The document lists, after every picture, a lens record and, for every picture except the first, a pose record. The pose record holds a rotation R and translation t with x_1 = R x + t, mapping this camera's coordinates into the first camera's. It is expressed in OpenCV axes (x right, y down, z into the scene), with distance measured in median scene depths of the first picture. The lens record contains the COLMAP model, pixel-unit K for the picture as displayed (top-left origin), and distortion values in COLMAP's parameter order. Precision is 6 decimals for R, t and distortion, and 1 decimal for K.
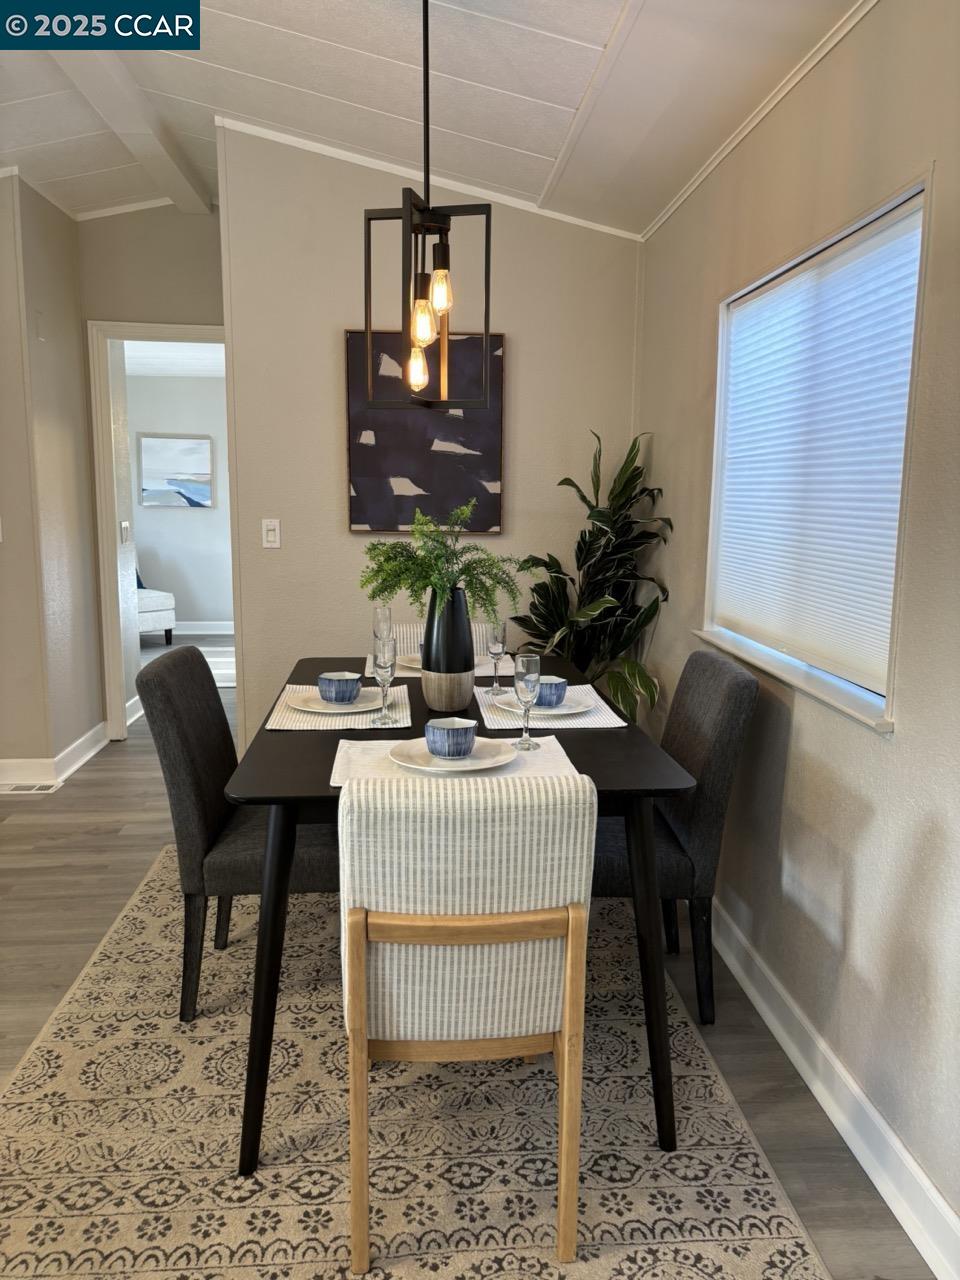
lens RADIAL K [[960.7, 0, 479.9], [0, 960.7, 642.7], [0, 0, 1]] dist [-0.002589, -0.000536]
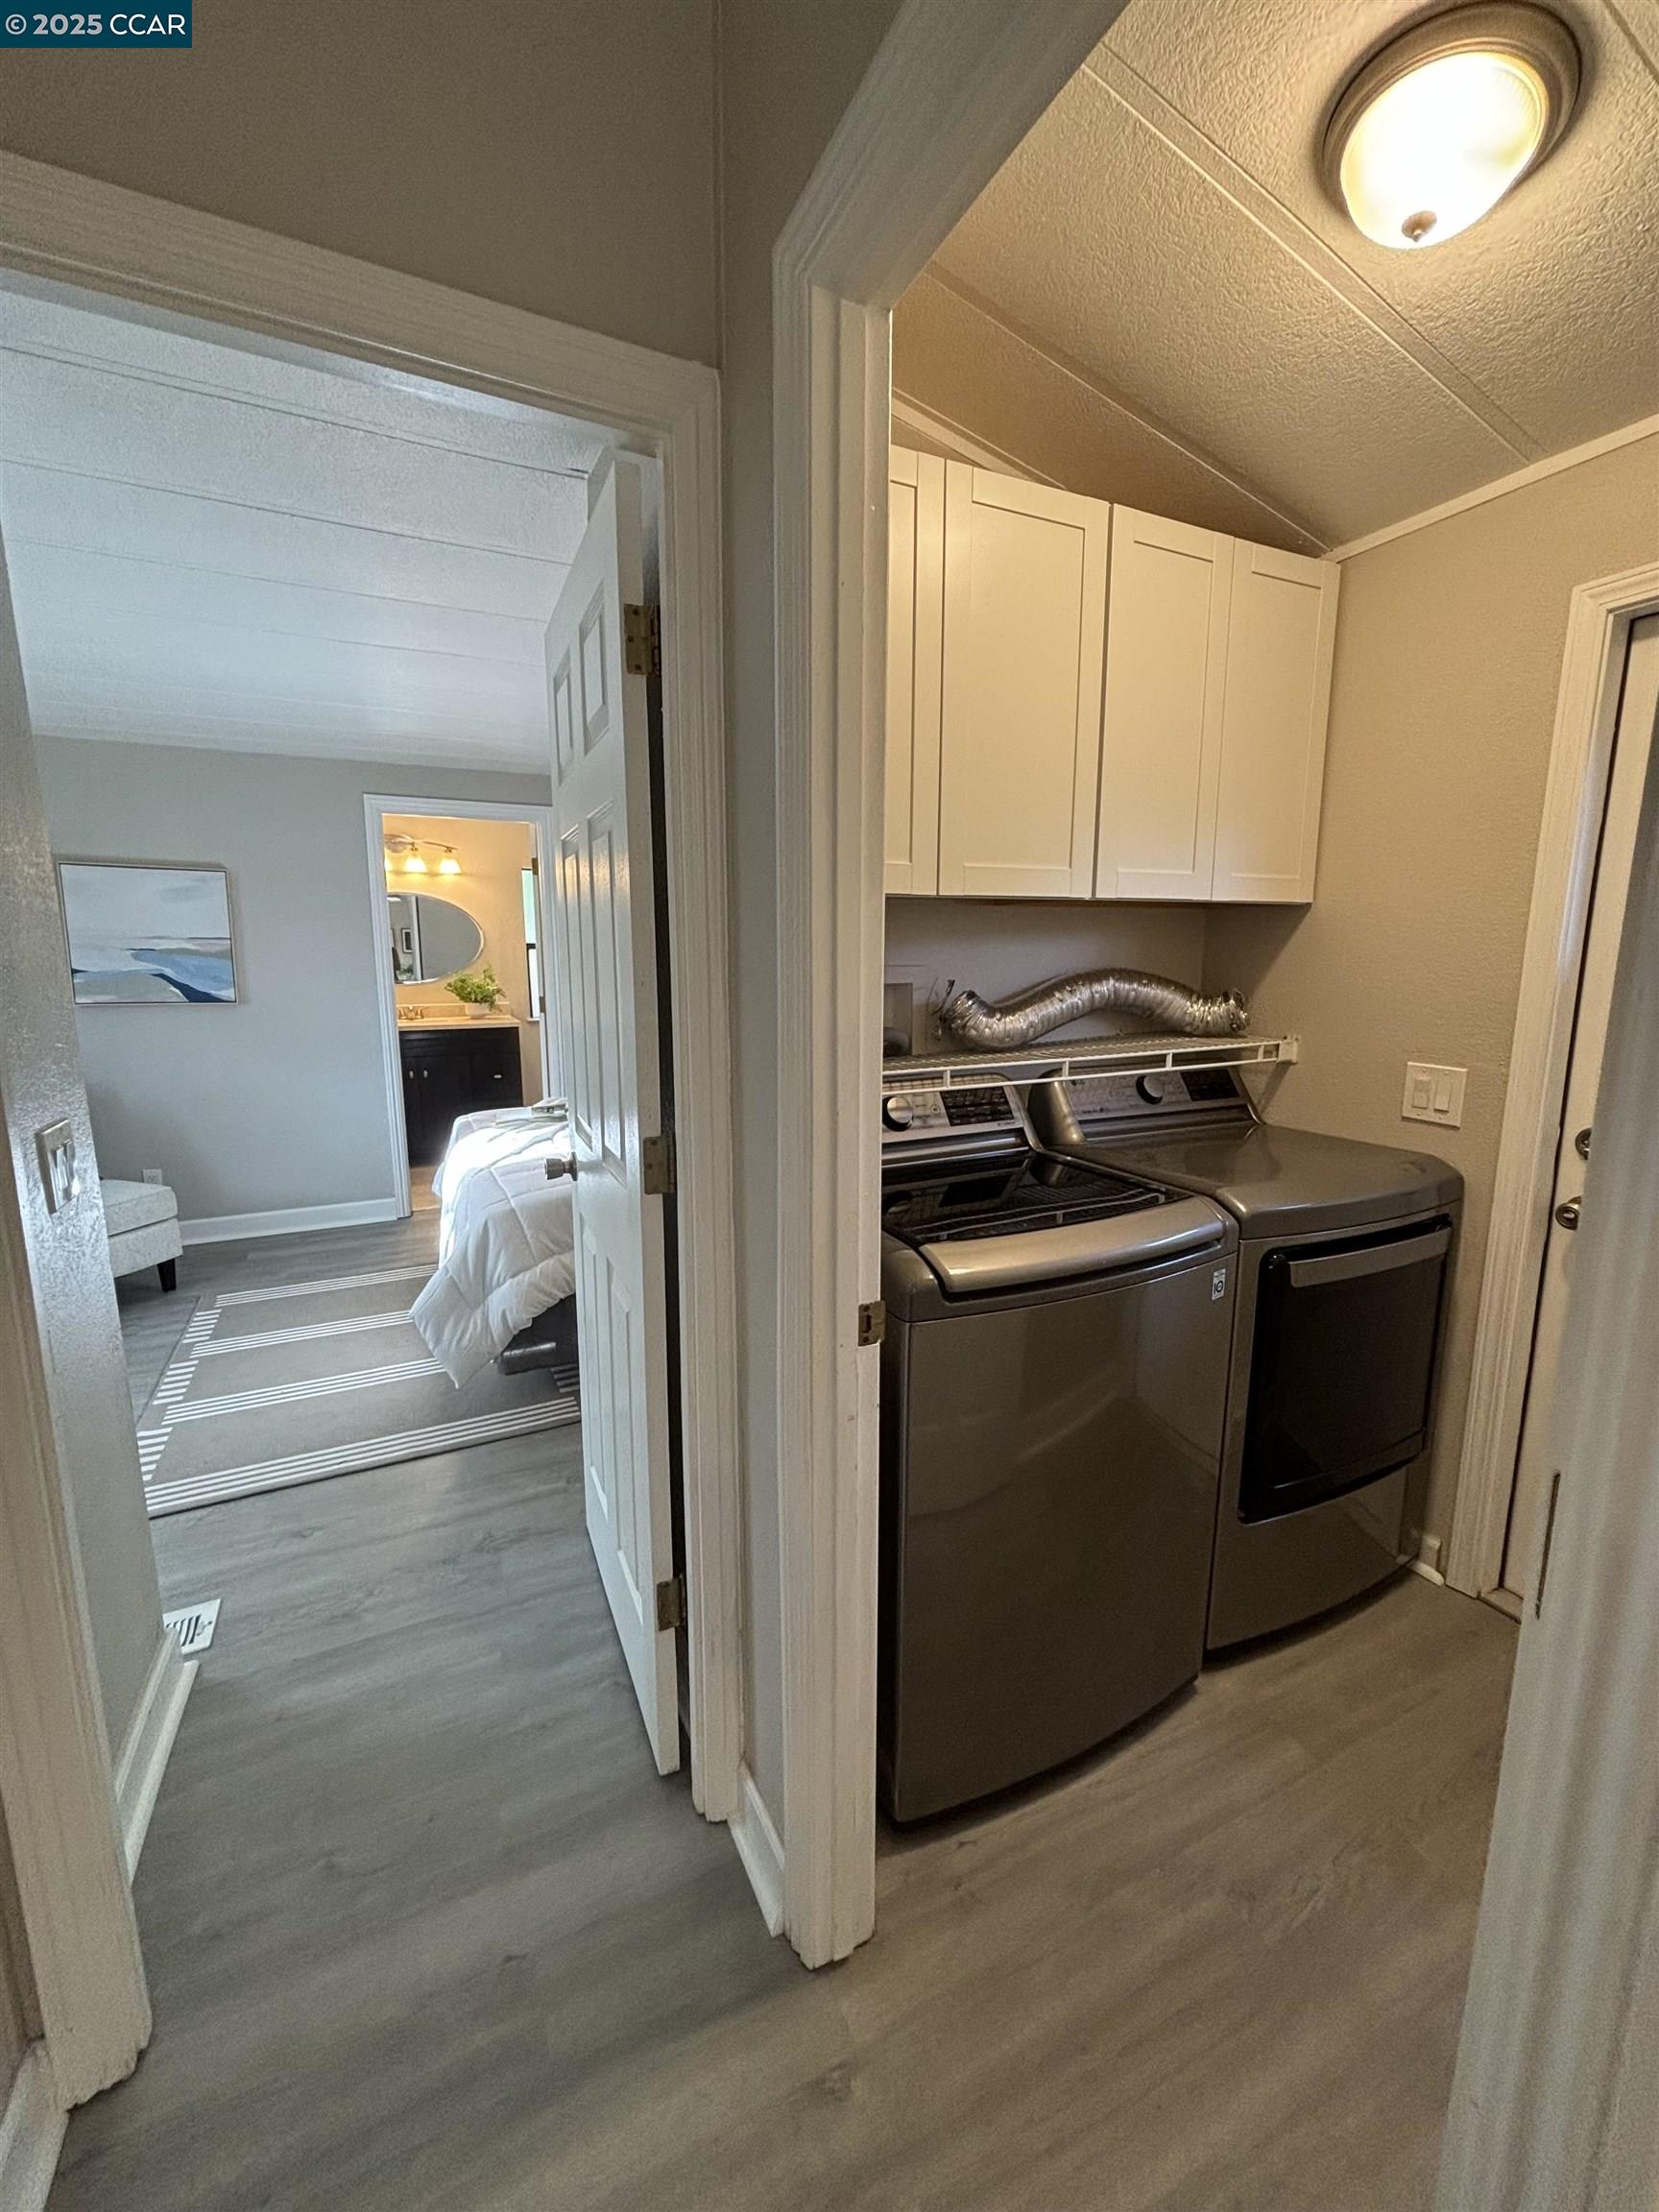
lens RADIAL K [[889.7, 0, 834.6], [0, 889.7, 1104.9], [0, 0, 1]] dist [-0.000695, -0.000033]
pose [[0.931233, -0.074509, 0.356727, -0.153951], [0.072335, 0.997191, 0.019452, -0.070976], [-0.357174, 0.007689, 0.934006, 0.431599]]
